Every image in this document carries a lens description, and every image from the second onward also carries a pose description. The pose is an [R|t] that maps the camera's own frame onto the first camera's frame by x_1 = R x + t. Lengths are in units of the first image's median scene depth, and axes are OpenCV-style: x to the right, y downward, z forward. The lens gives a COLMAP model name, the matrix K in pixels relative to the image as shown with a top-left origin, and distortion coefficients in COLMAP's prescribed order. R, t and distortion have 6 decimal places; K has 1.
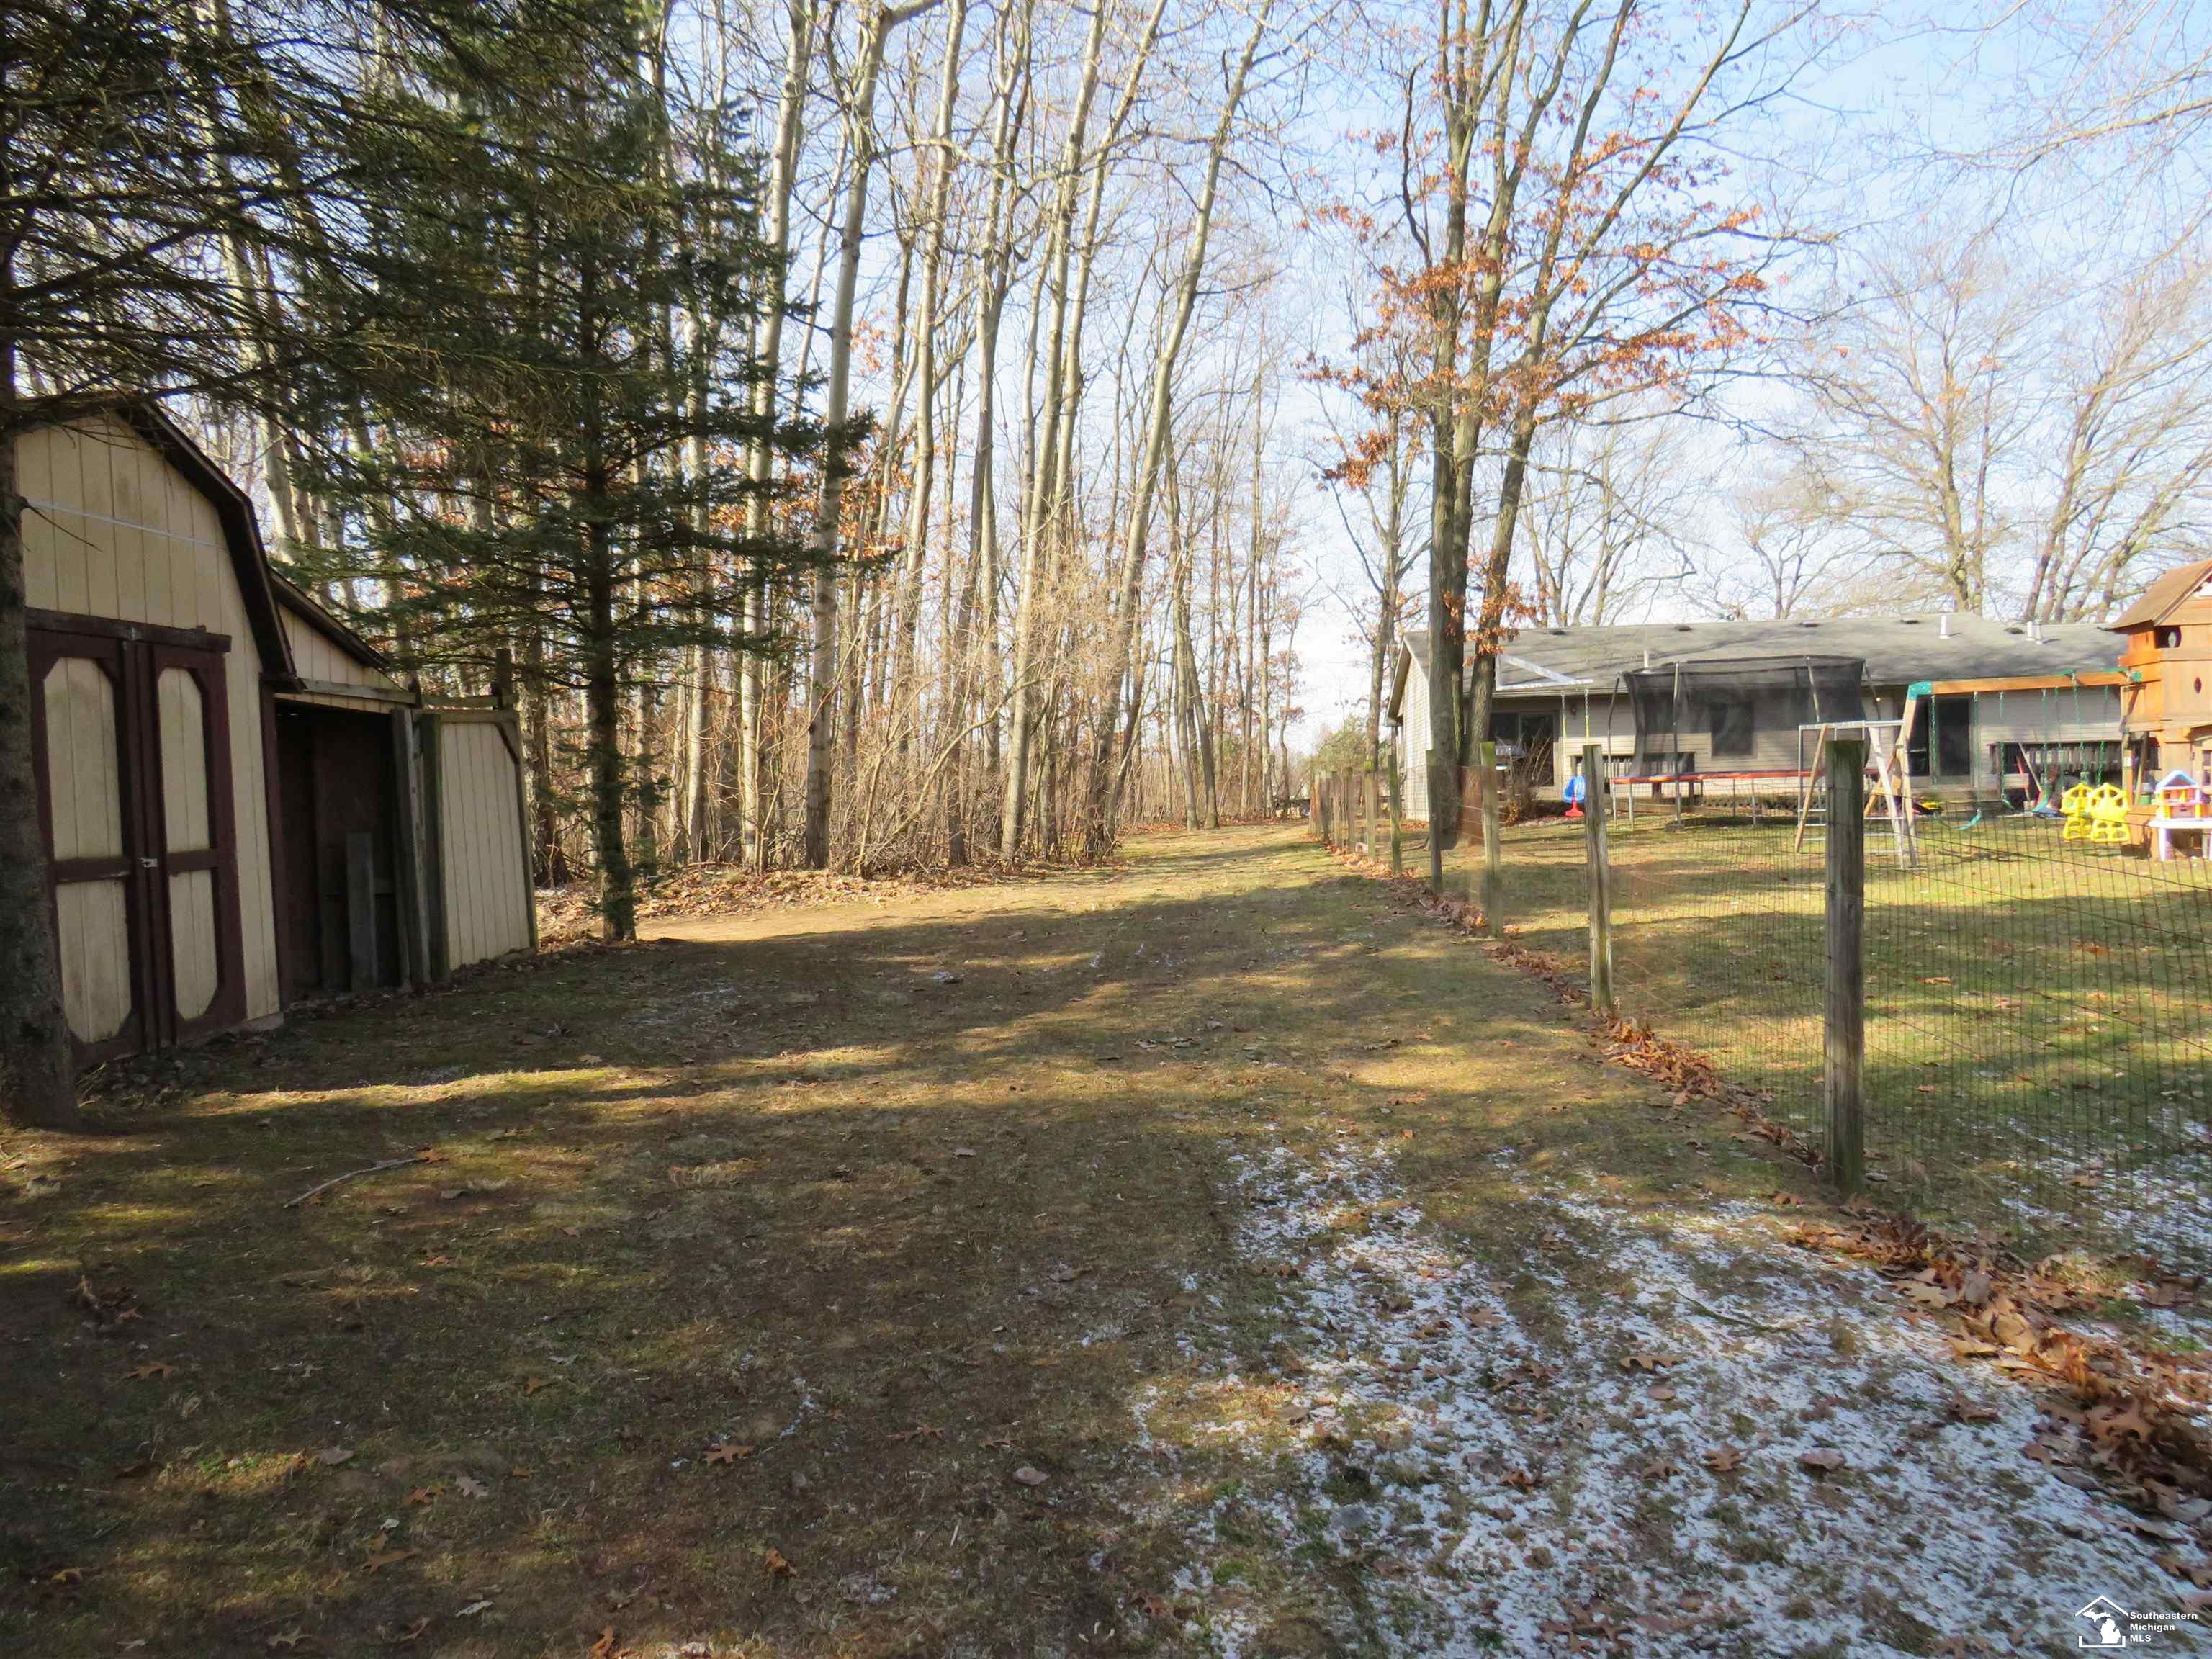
lens RADIAL K [[1600.2, 0, 1106.0], [0, 1600.2, 829.5], [0, 0, 1]] dist [-0.002319, -0.002360]
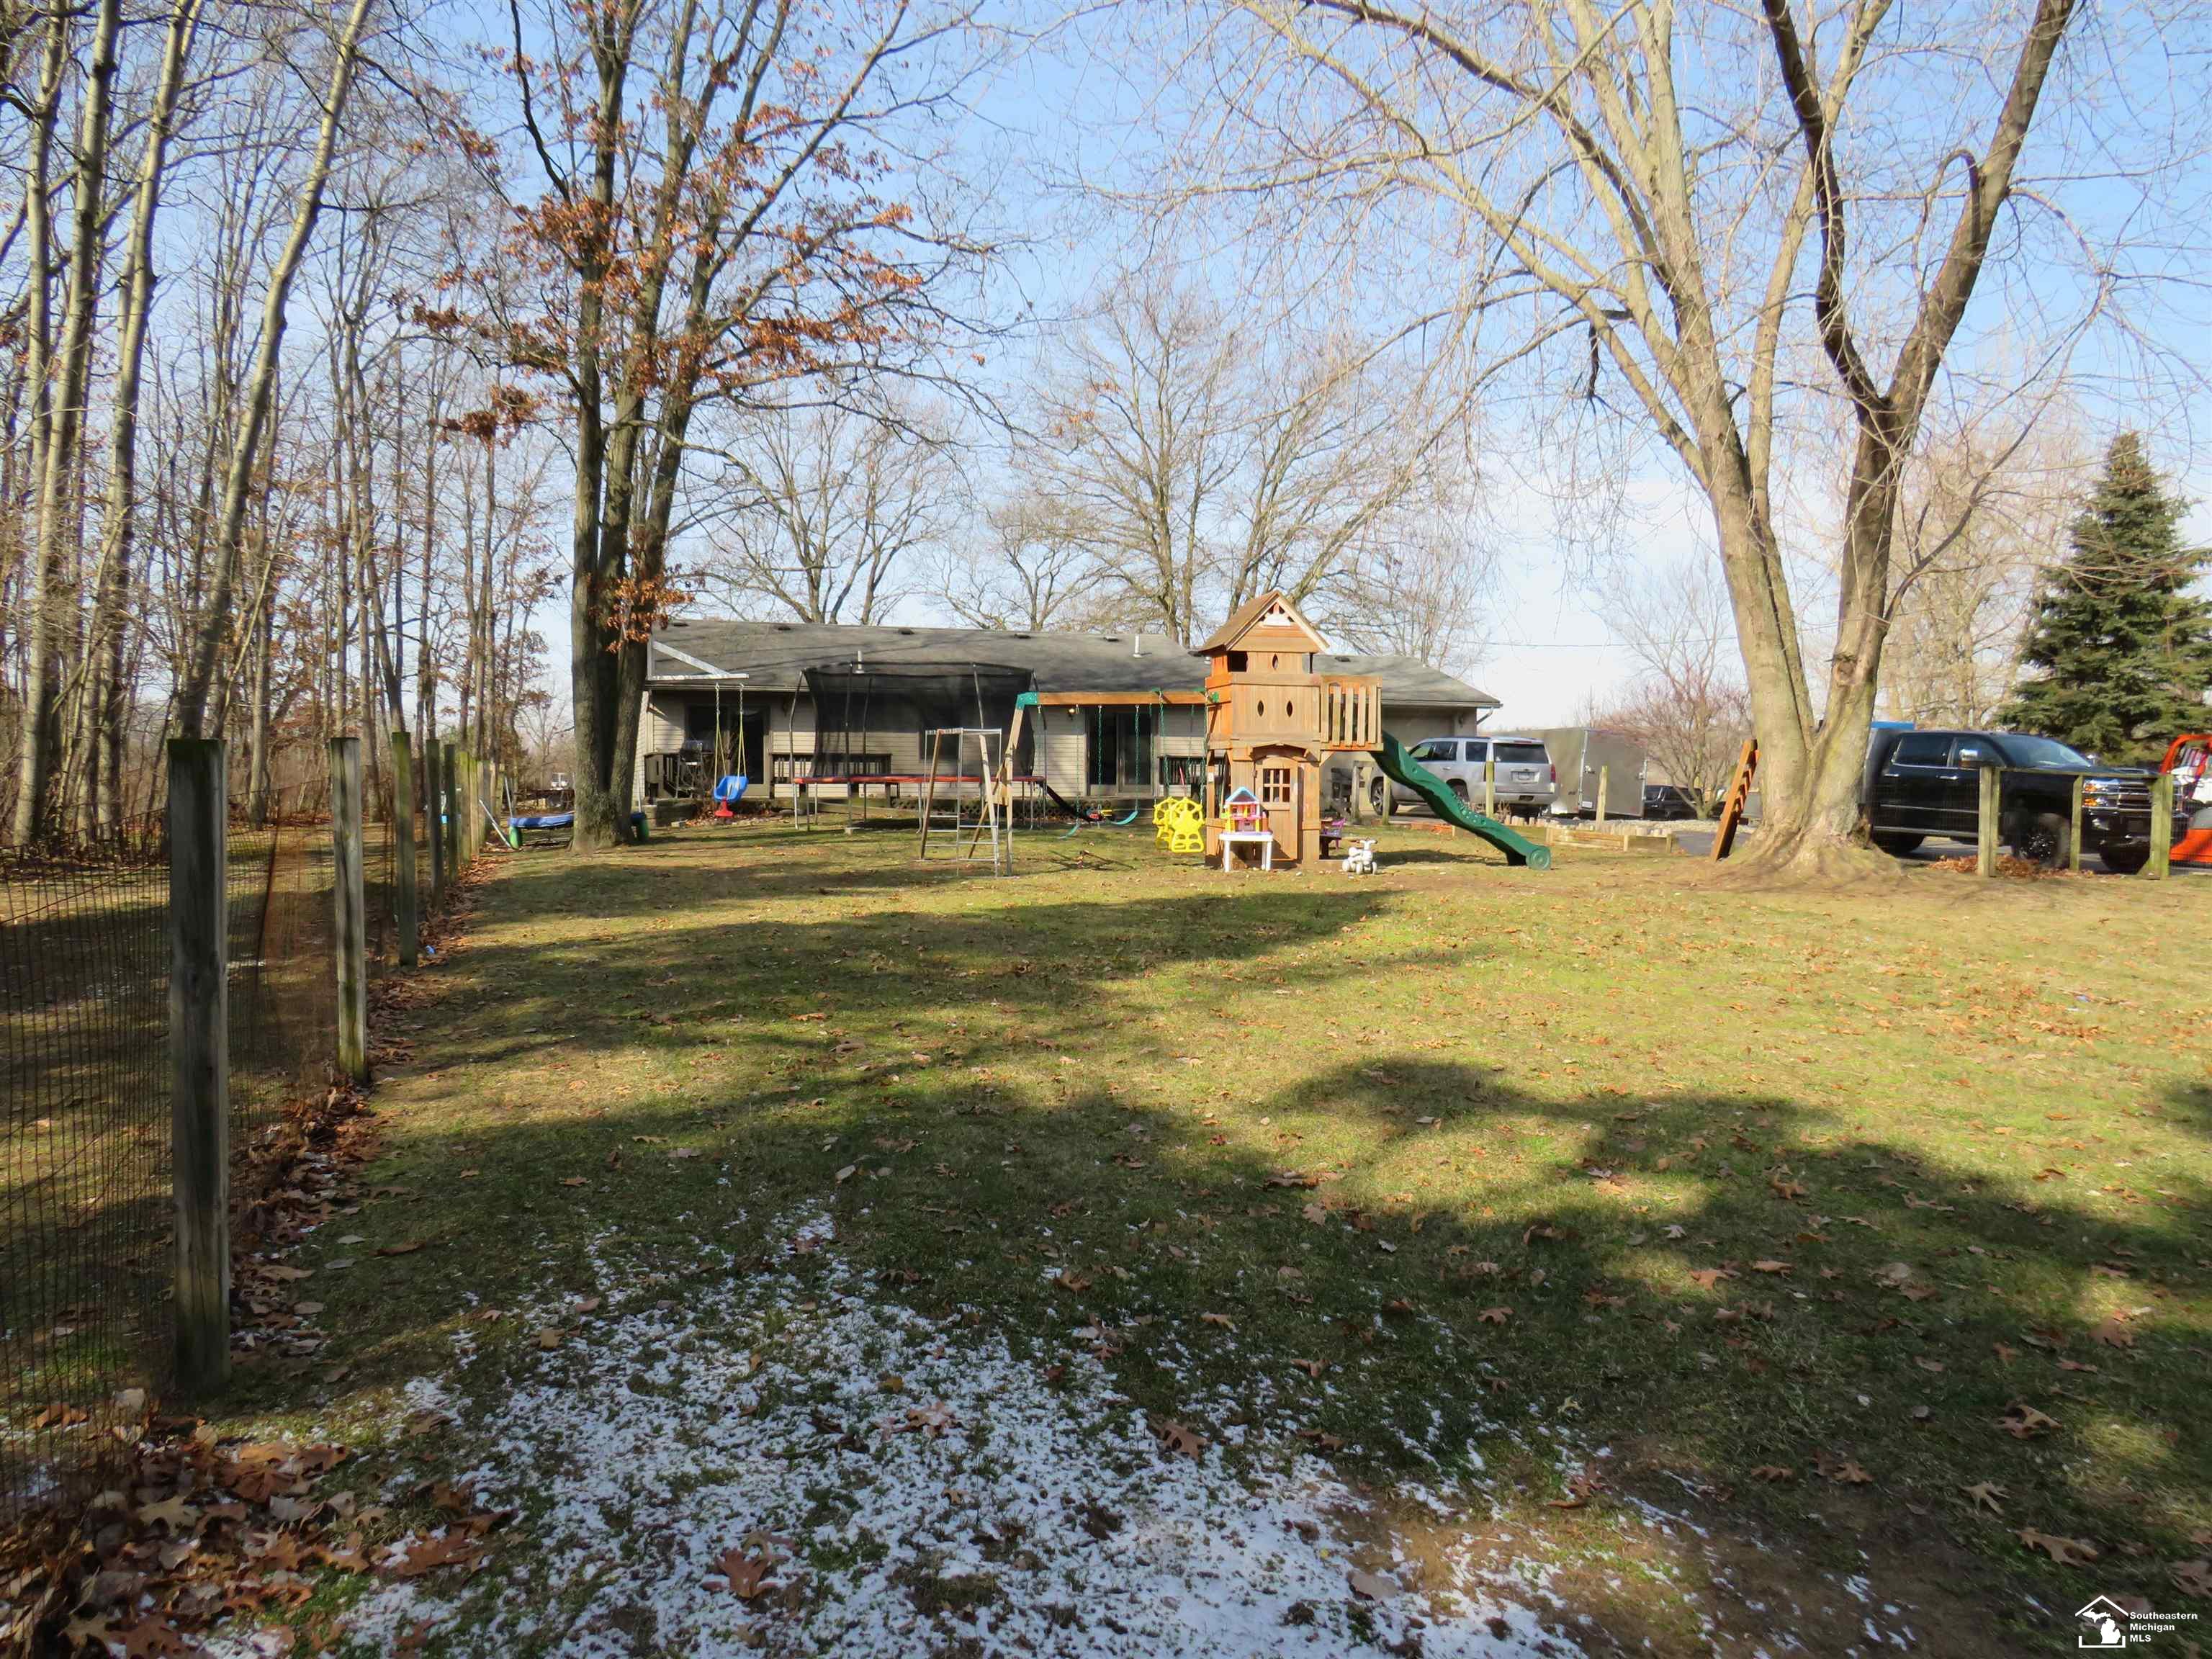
lens RADIAL K [[1570.6, 0, 1106.0], [0, 1570.6, 829.5], [0, 0, 1]] dist [-0.012166, 0.000610]
pose [[0.918098, 0.018894, 0.395904, 0.133220], [-0.020930, 0.999781, 0.000825, -0.005760], [-0.395802, -0.009044, 0.918292, 0.054288]]
